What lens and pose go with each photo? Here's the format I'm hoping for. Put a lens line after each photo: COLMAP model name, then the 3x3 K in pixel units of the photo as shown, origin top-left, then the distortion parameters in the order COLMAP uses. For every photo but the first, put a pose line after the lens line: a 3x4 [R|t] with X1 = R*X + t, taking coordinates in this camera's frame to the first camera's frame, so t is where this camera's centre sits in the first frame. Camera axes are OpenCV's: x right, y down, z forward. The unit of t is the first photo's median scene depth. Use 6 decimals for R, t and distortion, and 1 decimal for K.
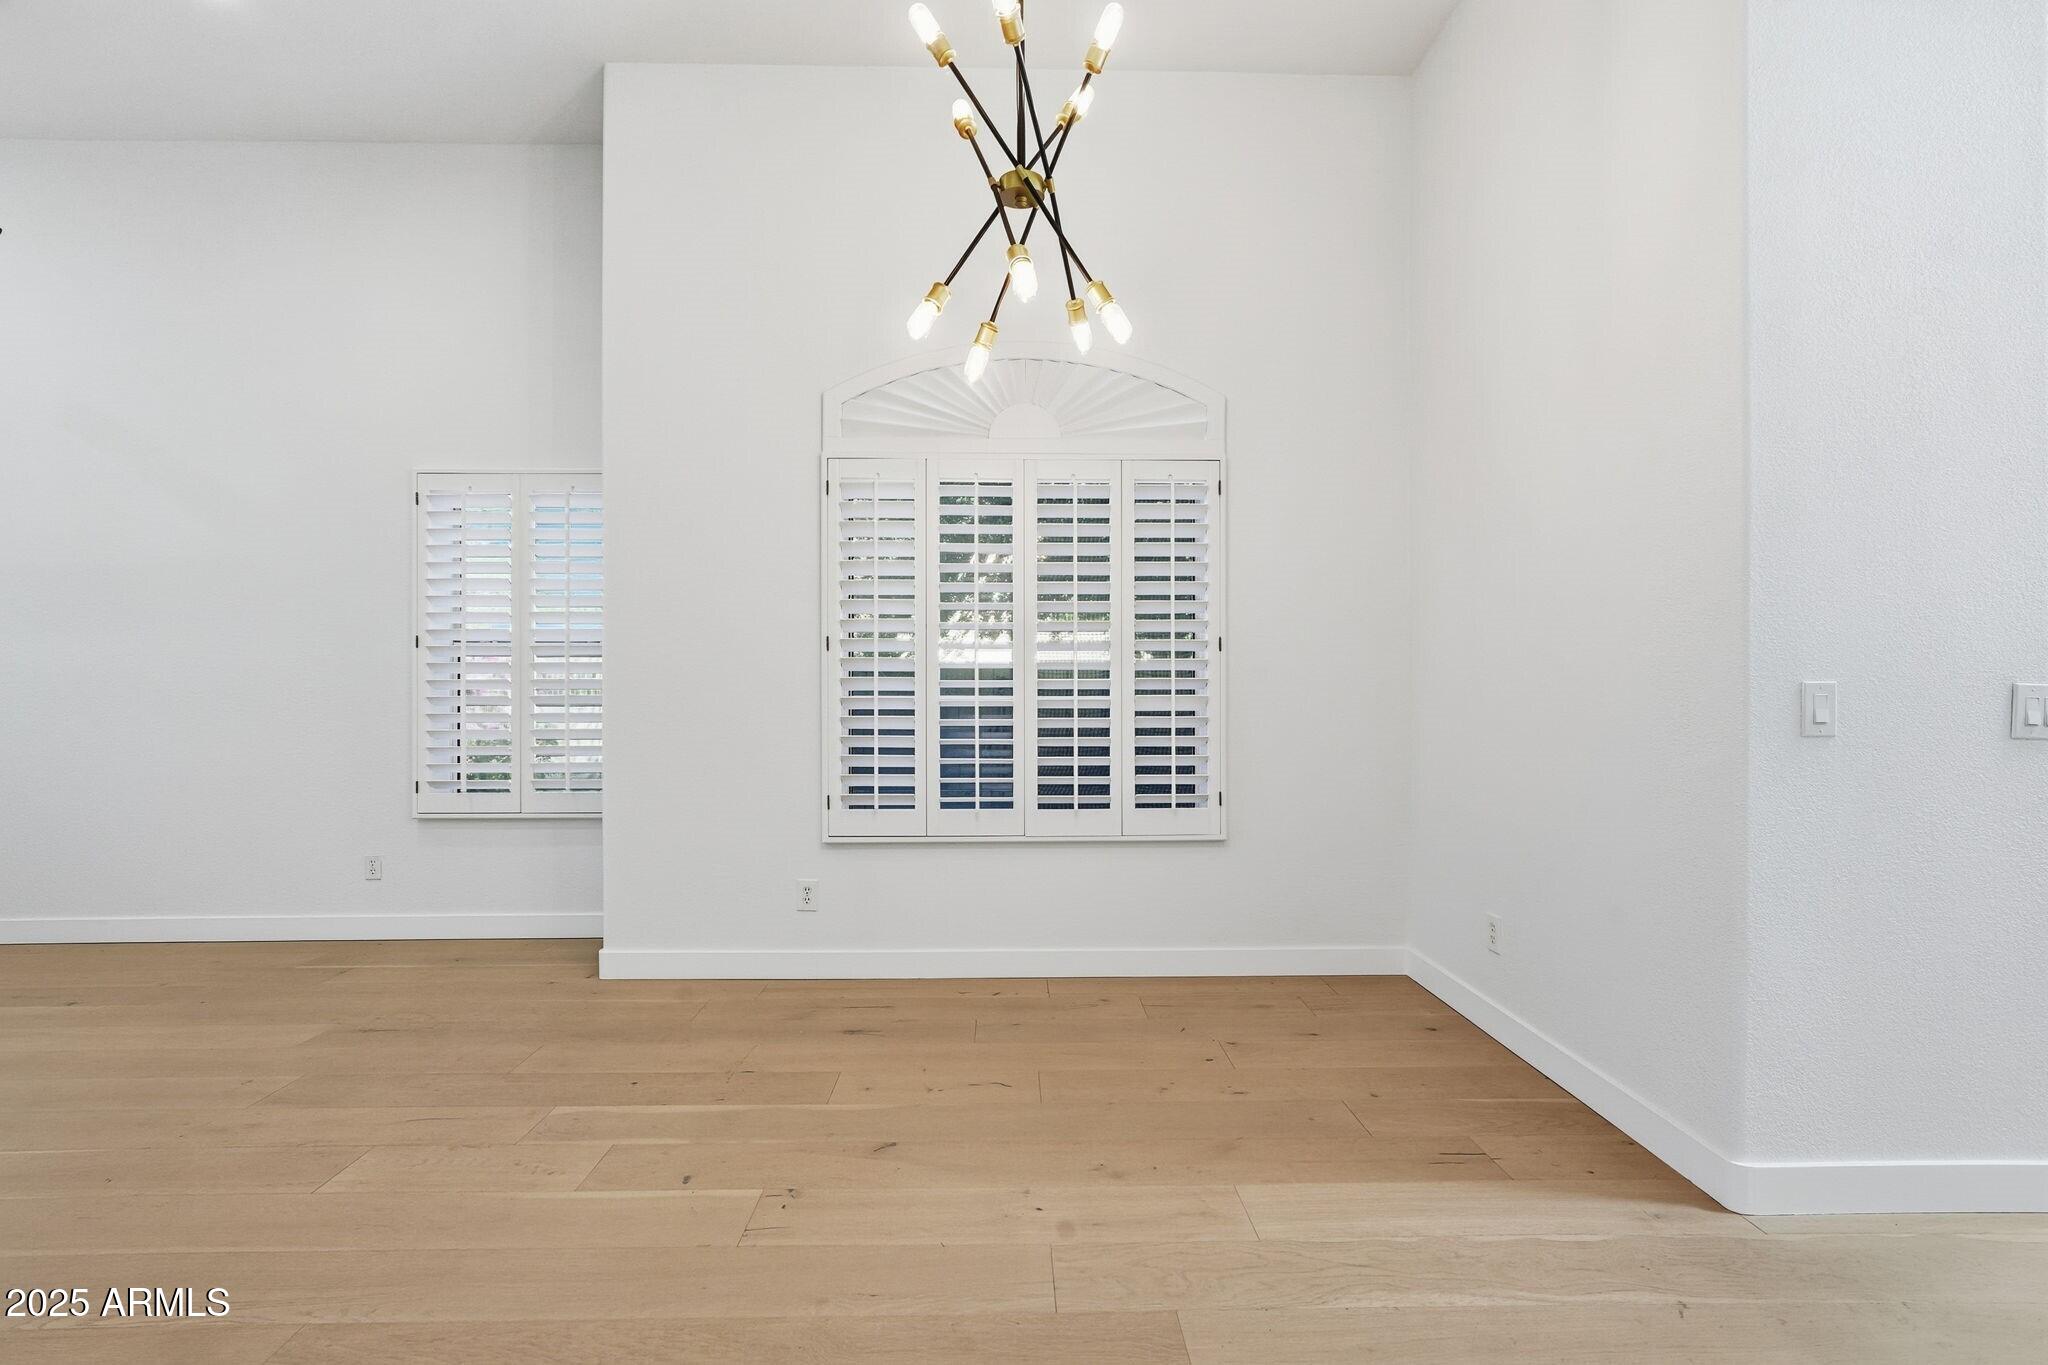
lens RADIAL K [[931.6, 0, 1021.8], [0, 931.6, 682.9], [0, 0, 1]] dist [-0.002905, -0.000054]
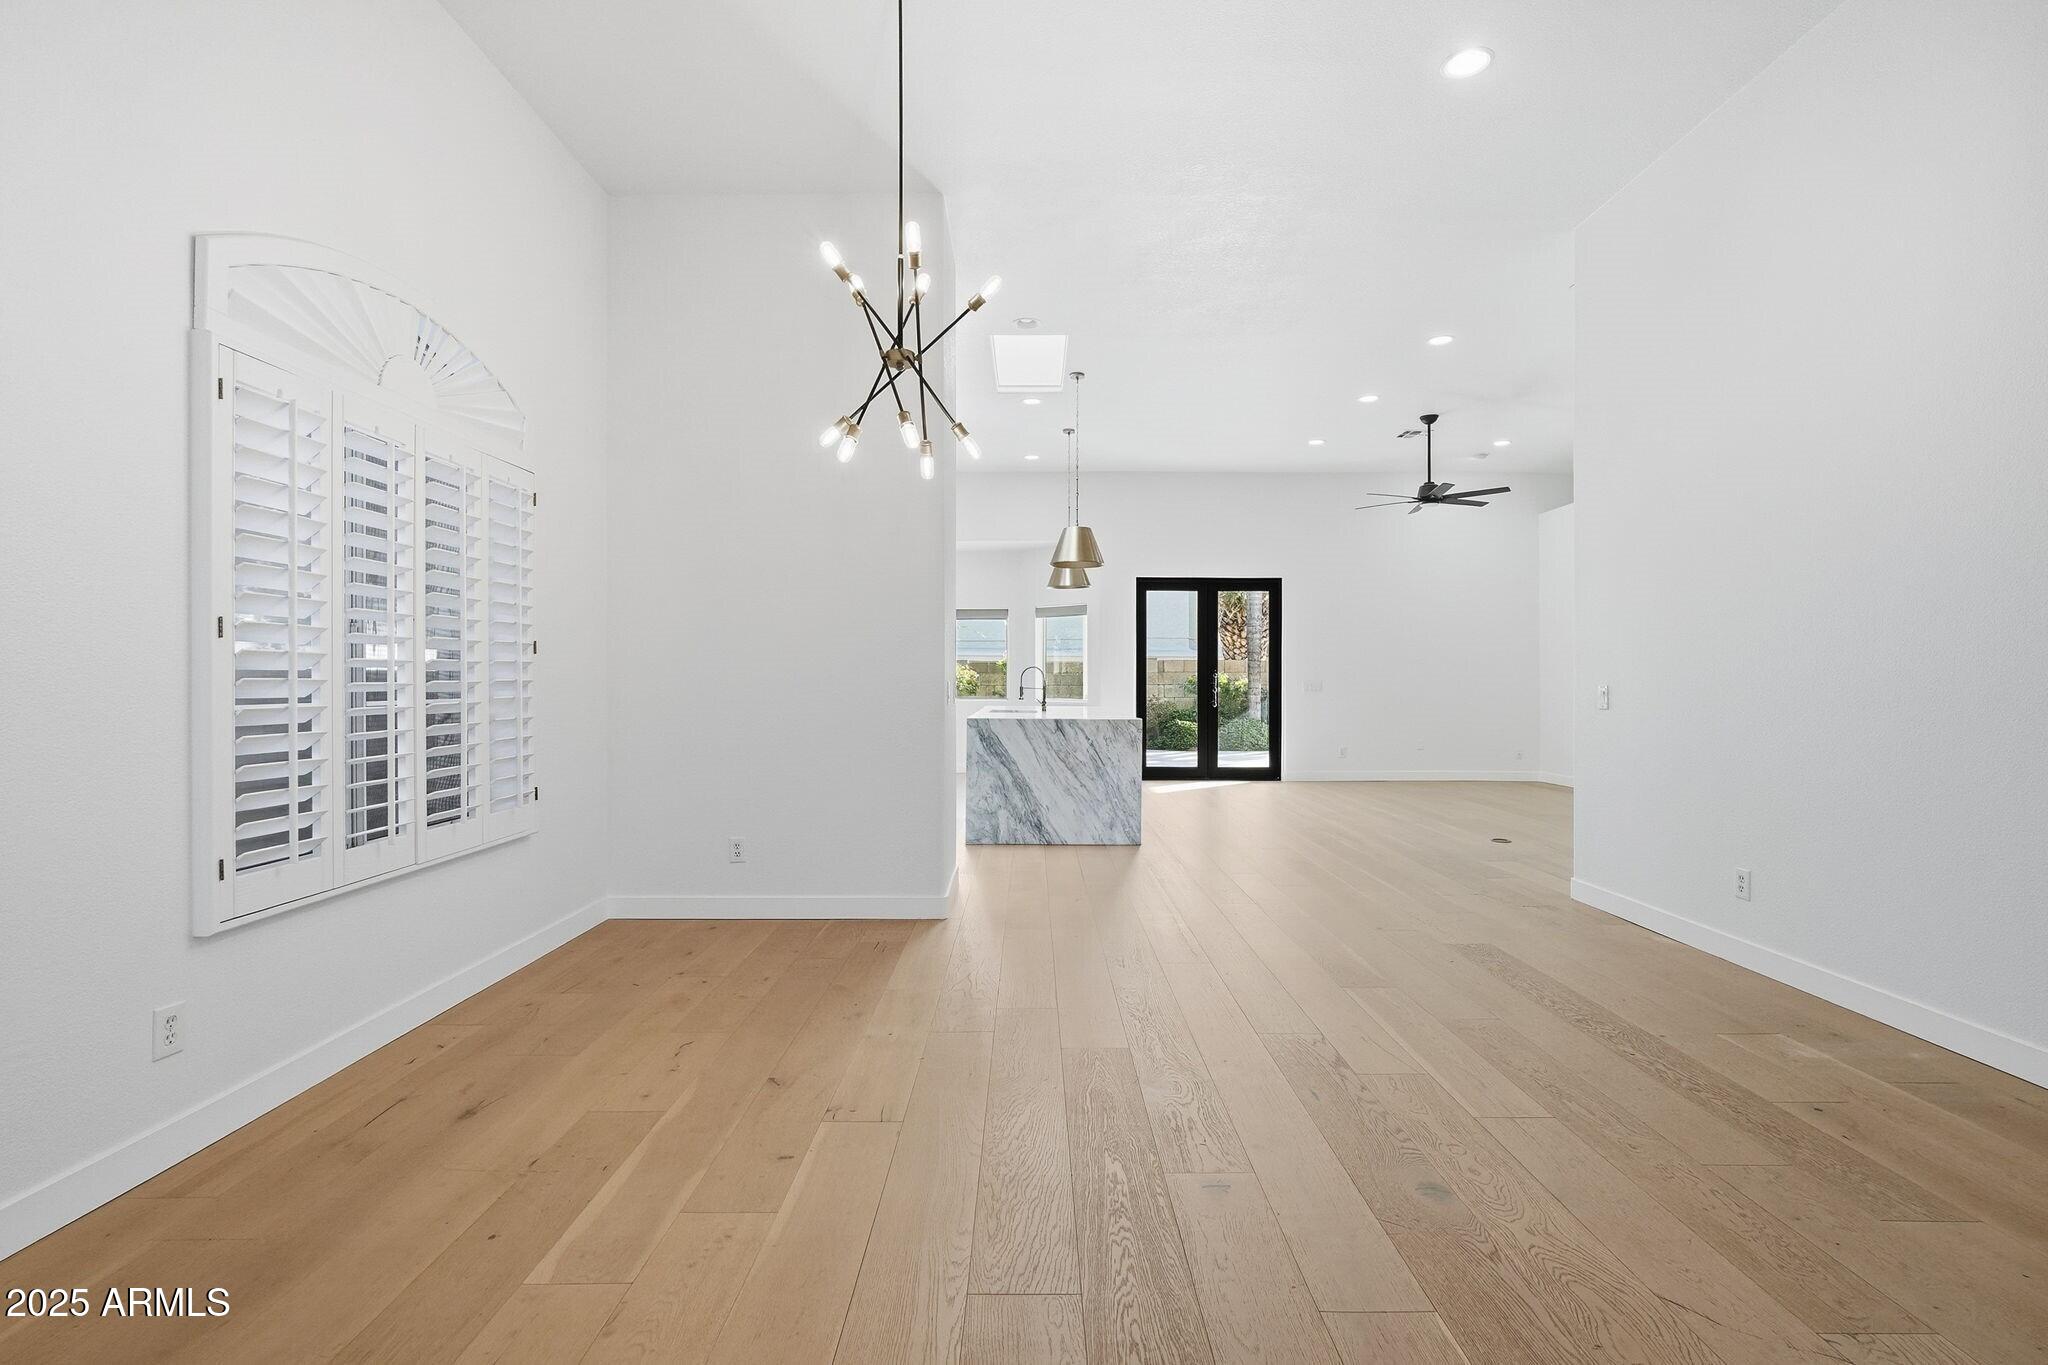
lens RADIAL K [[952.4, 0, 1028.3], [0, 952.4, 669.1], [0, 0, 1]] dist [-0.002501, 0.000140]
pose [[0.024255, 0.009980, 0.999656, -0.856955], [-0.000116, 0.999950, -0.009980, -0.005633], [-0.999706, 0.000126, 0.024255, 0.416221]]
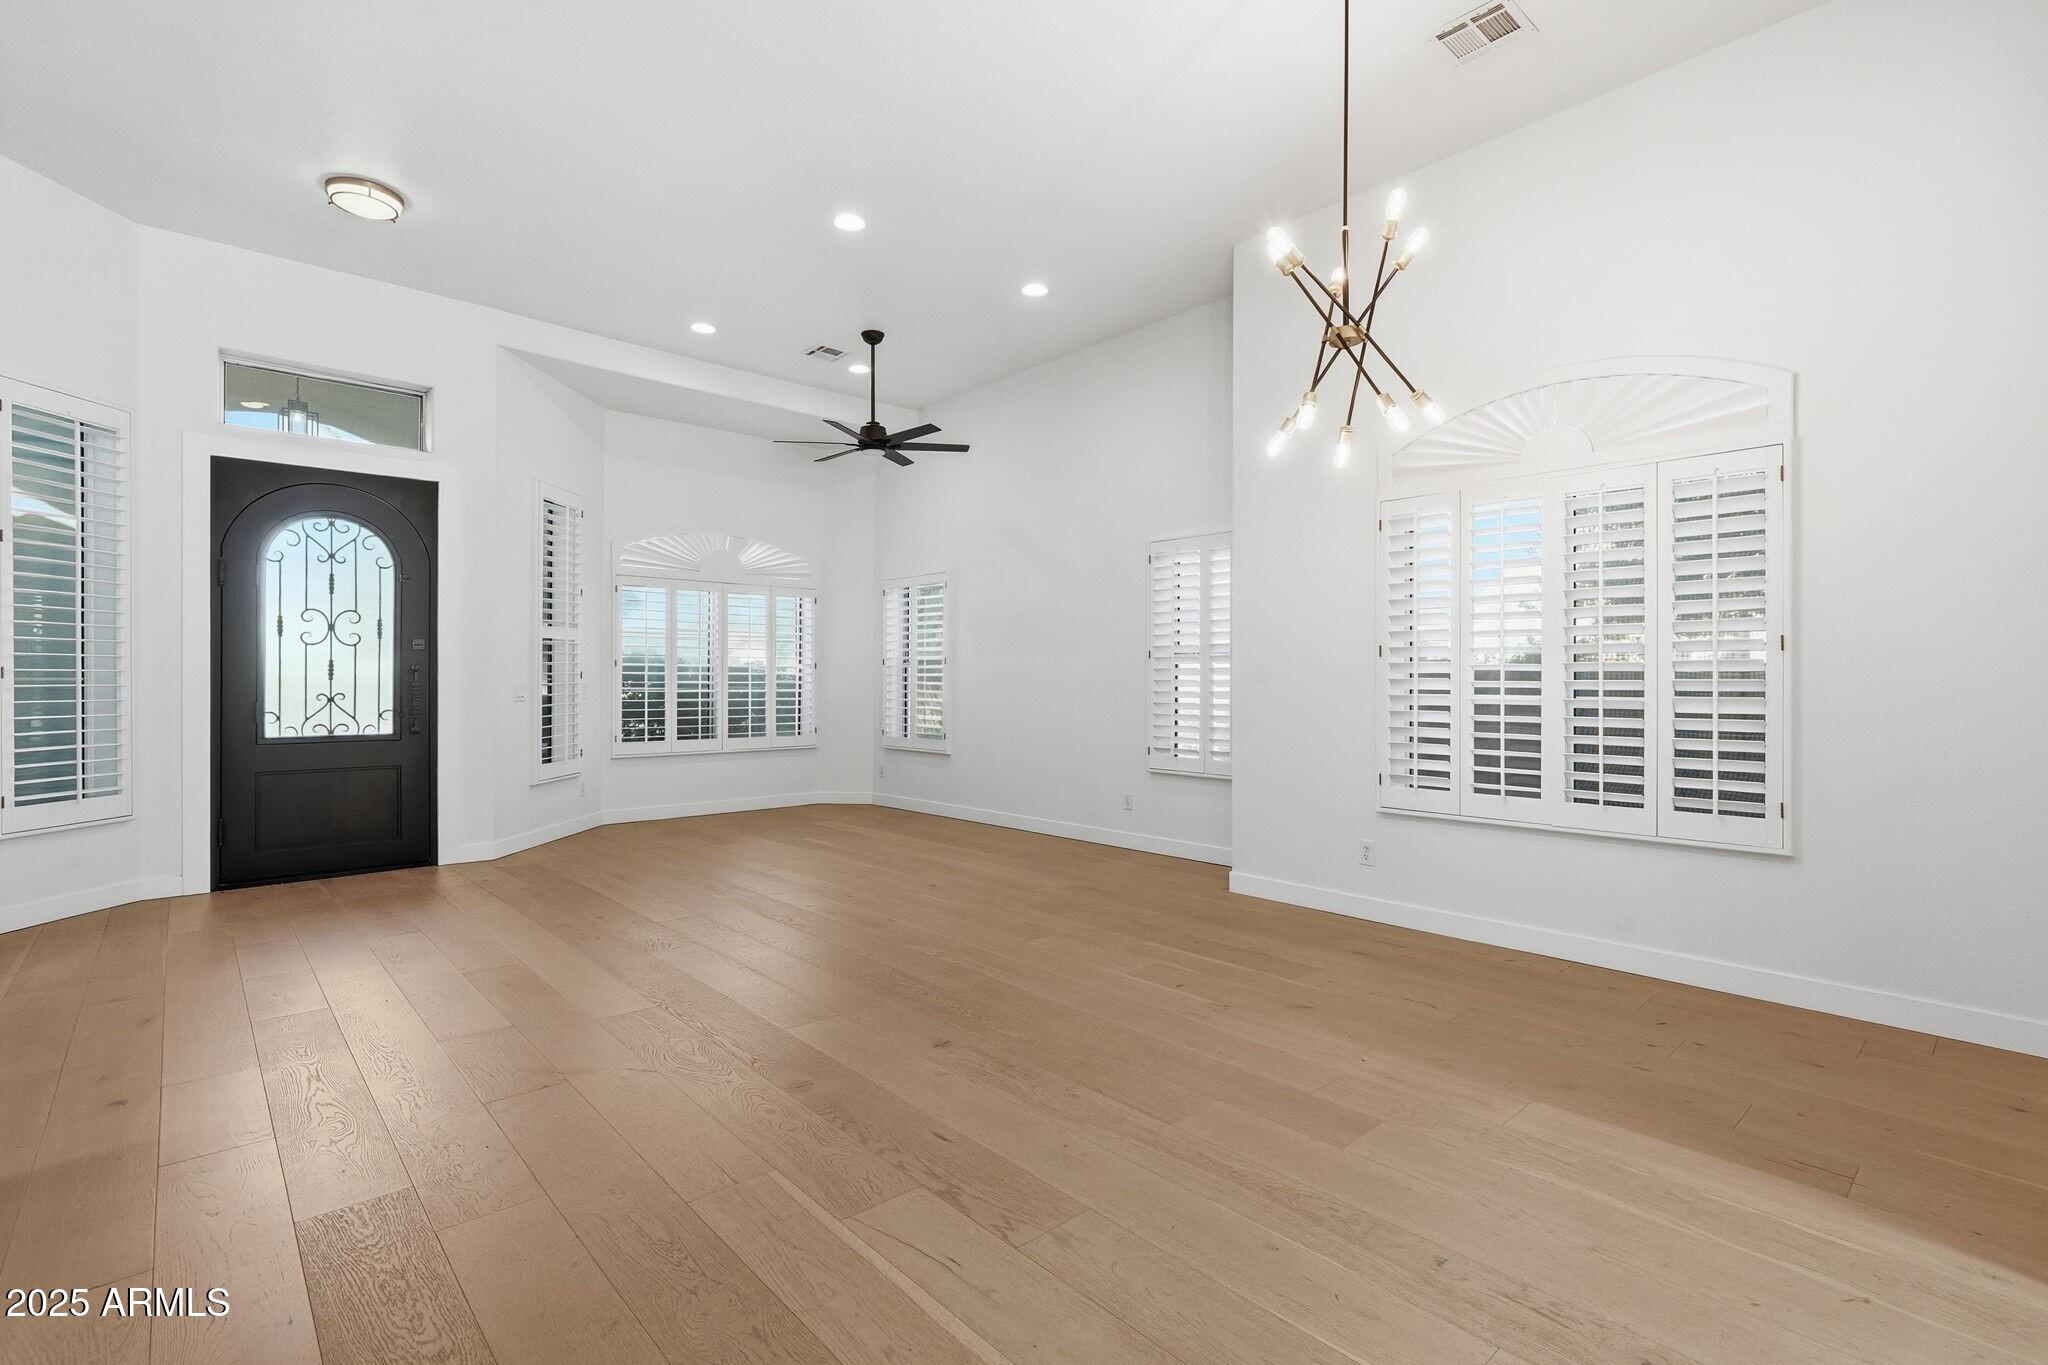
lens RADIAL K [[924.5, 0, 1027.8], [0, 924.5, 682.9], [0, 0, 1]] dist [-0.003949, 0.000612]
pose [[0.662584, 0.004345, -0.748975, 0.406315], [-0.002789, 0.999991, 0.003333, -0.003103], [0.748982, -0.000120, 0.662590, -0.167725]]
